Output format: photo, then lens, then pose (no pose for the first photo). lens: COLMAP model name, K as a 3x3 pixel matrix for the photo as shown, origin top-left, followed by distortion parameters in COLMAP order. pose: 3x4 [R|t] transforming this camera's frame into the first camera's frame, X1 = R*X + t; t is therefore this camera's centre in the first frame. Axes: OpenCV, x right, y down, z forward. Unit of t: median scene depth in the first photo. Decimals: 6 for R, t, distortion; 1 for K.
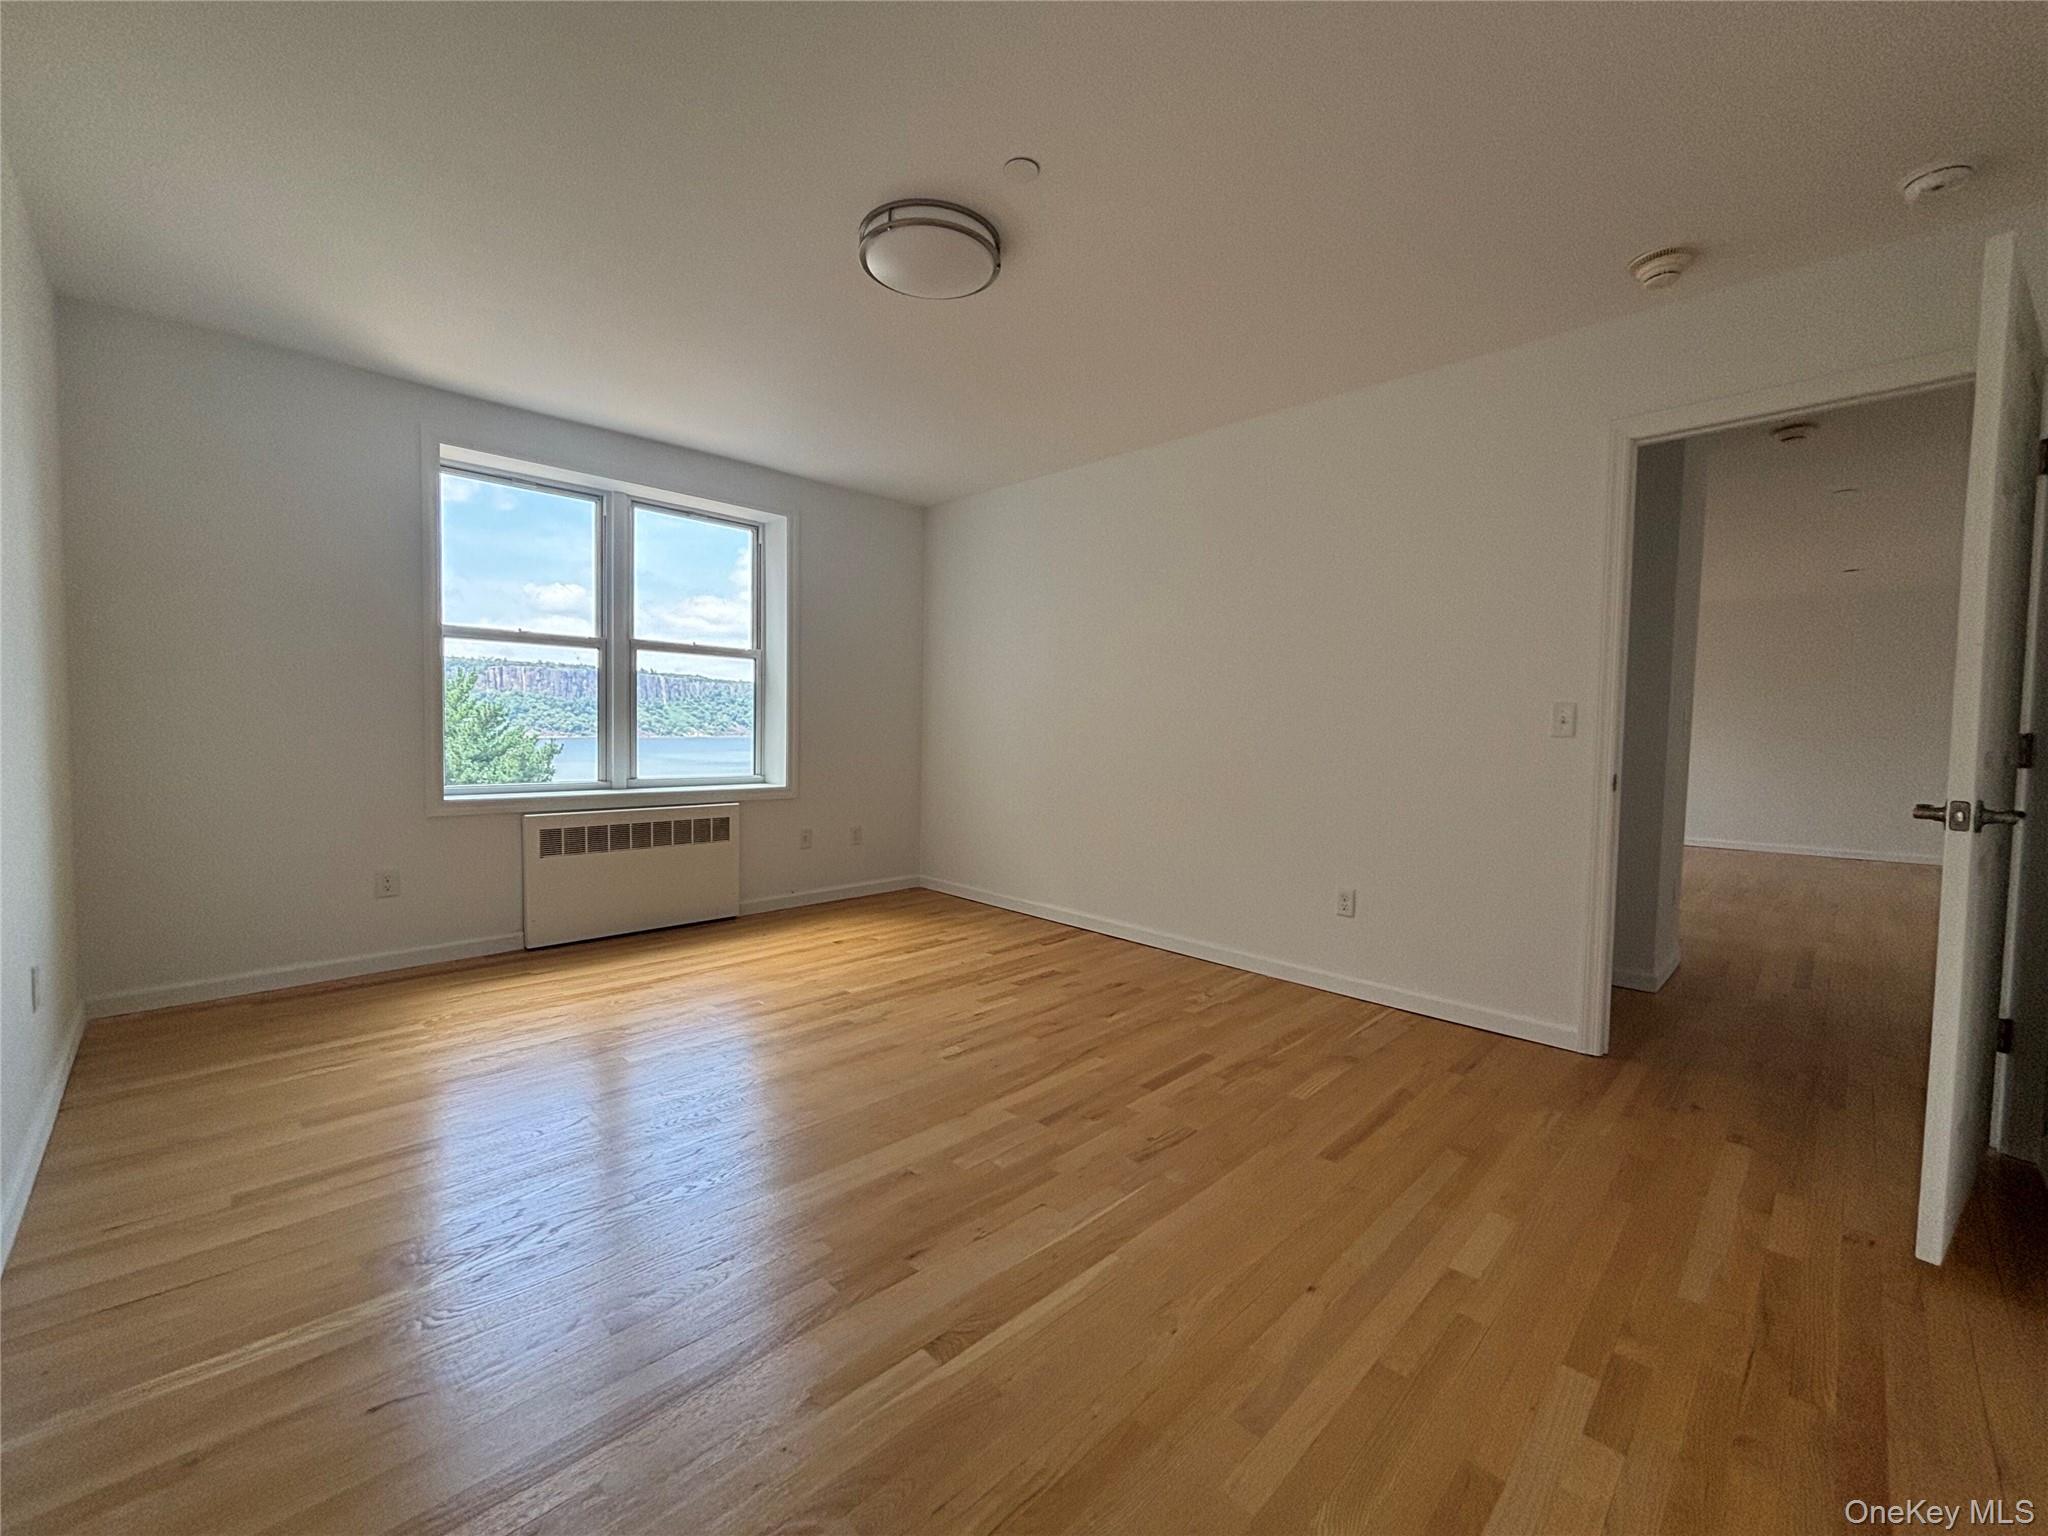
lens RADIAL K [[832.8, 0, 1021.0], [0, 832.8, 764.0], [0, 0, 1]] dist [-0.000930, -0.000193]
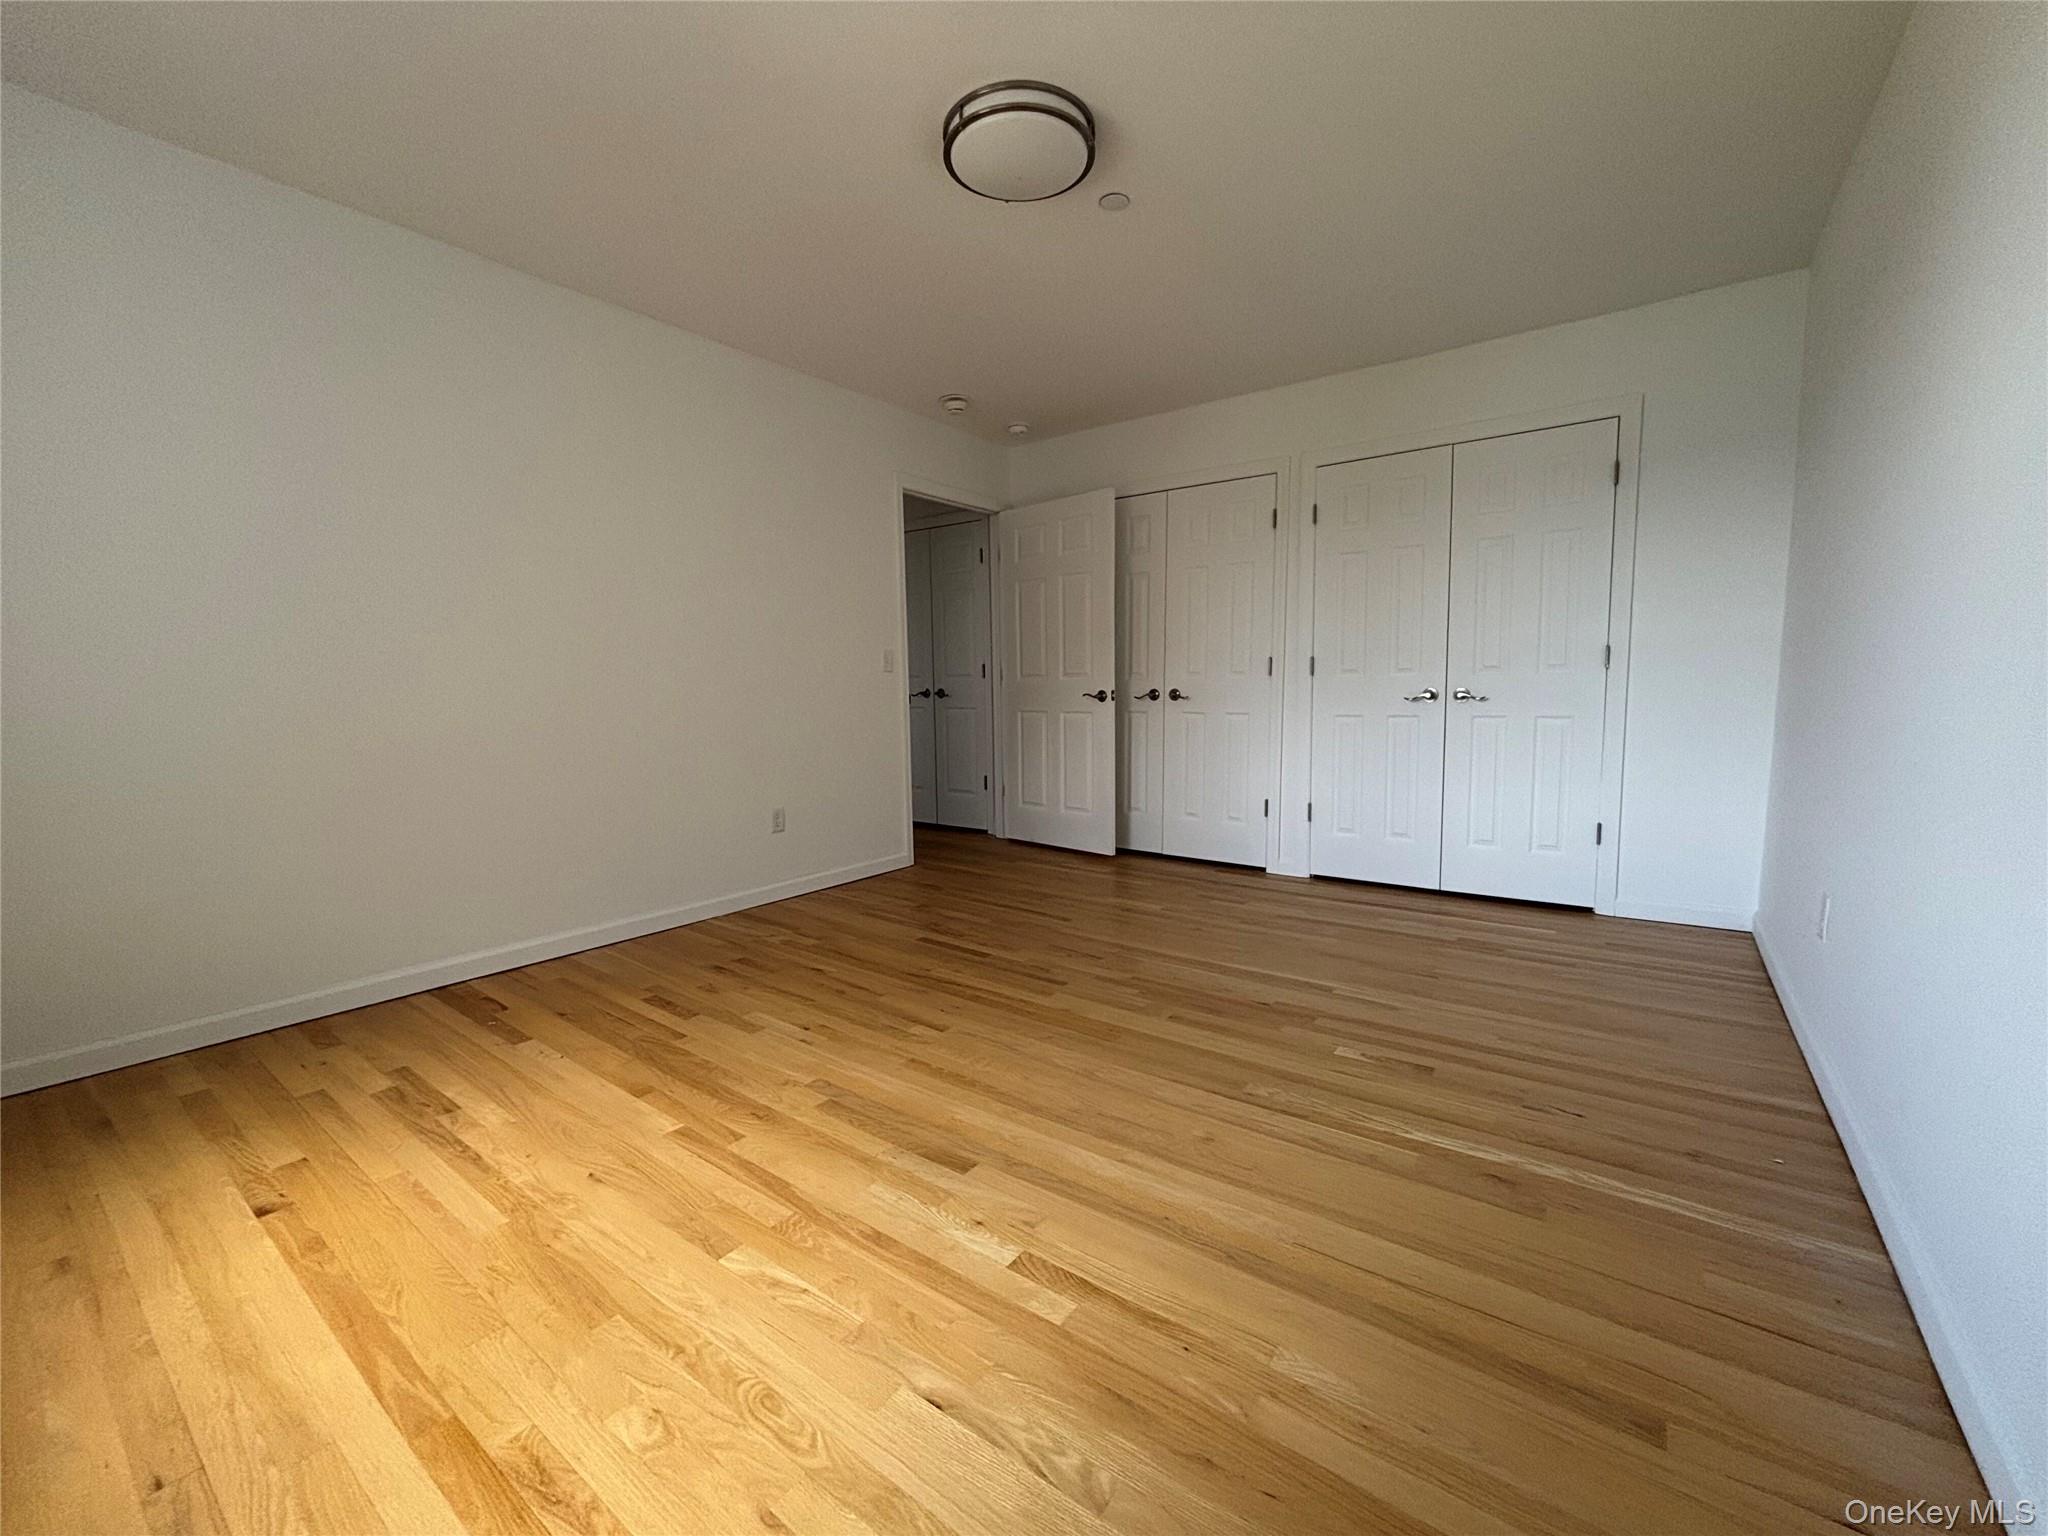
lens RADIAL K [[832.8, 0, 1021.0], [0, 832.8, 764.0], [0, 0, 1]] dist [-0.000930, -0.000193]
pose [[-0.157322, -0.115181, 0.980807, -0.832765], [0.053197, 0.990745, 0.124881, -0.038090], [-0.986113, 0.071823, -0.149739, 0.892746]]
